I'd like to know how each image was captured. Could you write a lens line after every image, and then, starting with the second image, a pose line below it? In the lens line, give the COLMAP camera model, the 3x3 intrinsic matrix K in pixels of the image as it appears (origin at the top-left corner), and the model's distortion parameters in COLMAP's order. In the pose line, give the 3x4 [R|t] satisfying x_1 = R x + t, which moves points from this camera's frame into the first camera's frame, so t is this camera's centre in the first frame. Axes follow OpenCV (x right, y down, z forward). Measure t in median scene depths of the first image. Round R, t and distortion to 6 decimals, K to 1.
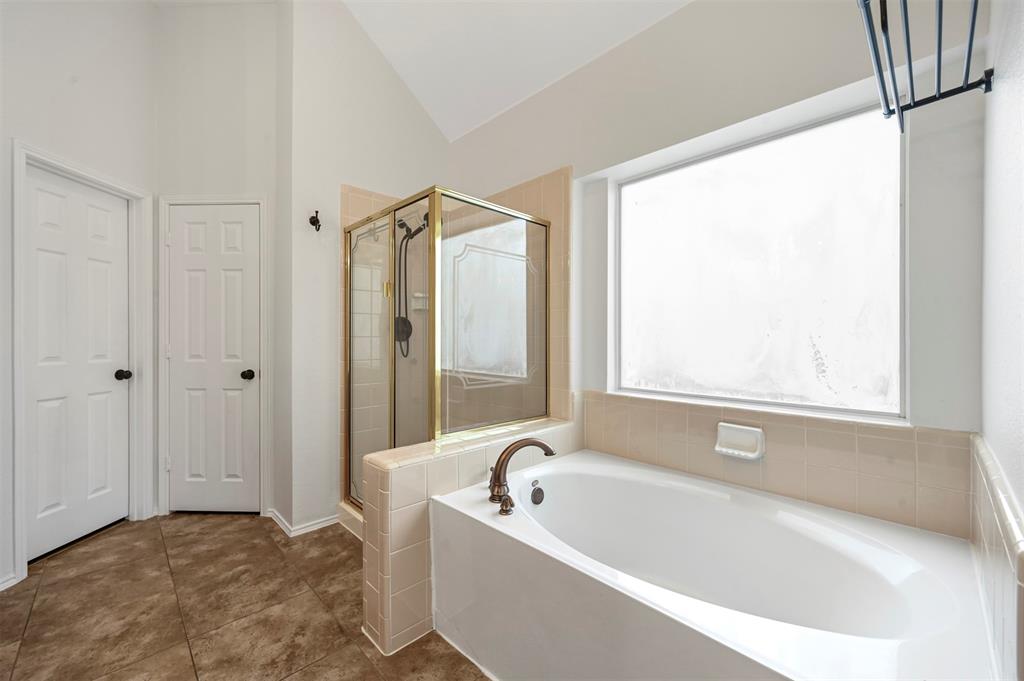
lens RADIAL K [[405.2, 0, 512.4], [0, 405.2, 337.9], [0, 0, 1]] dist [0.001062, 0.000099]
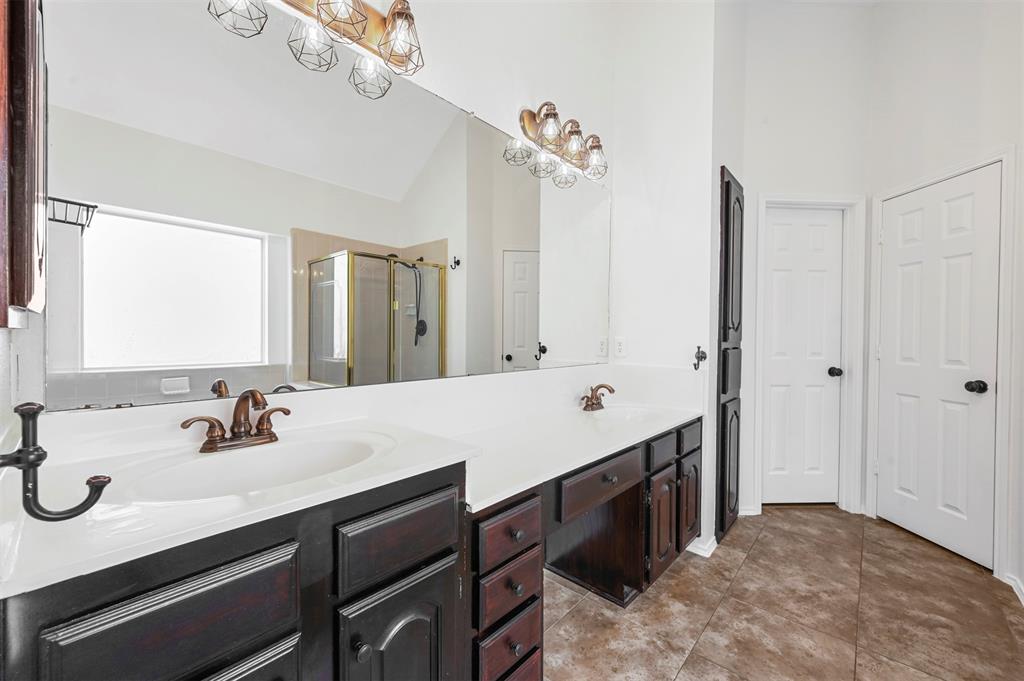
lens RADIAL K [[405.2, 0, 510.6], [0, 405.2, 340.2], [0, 0, 1]] dist [0.001062, 0.000099]
pose [[0.068508, 0.013347, -0.997561, 0.082705], [-0.010534, 0.999864, 0.012655, 0.001043], [0.997595, 0.009641, 0.068639, 0.064130]]
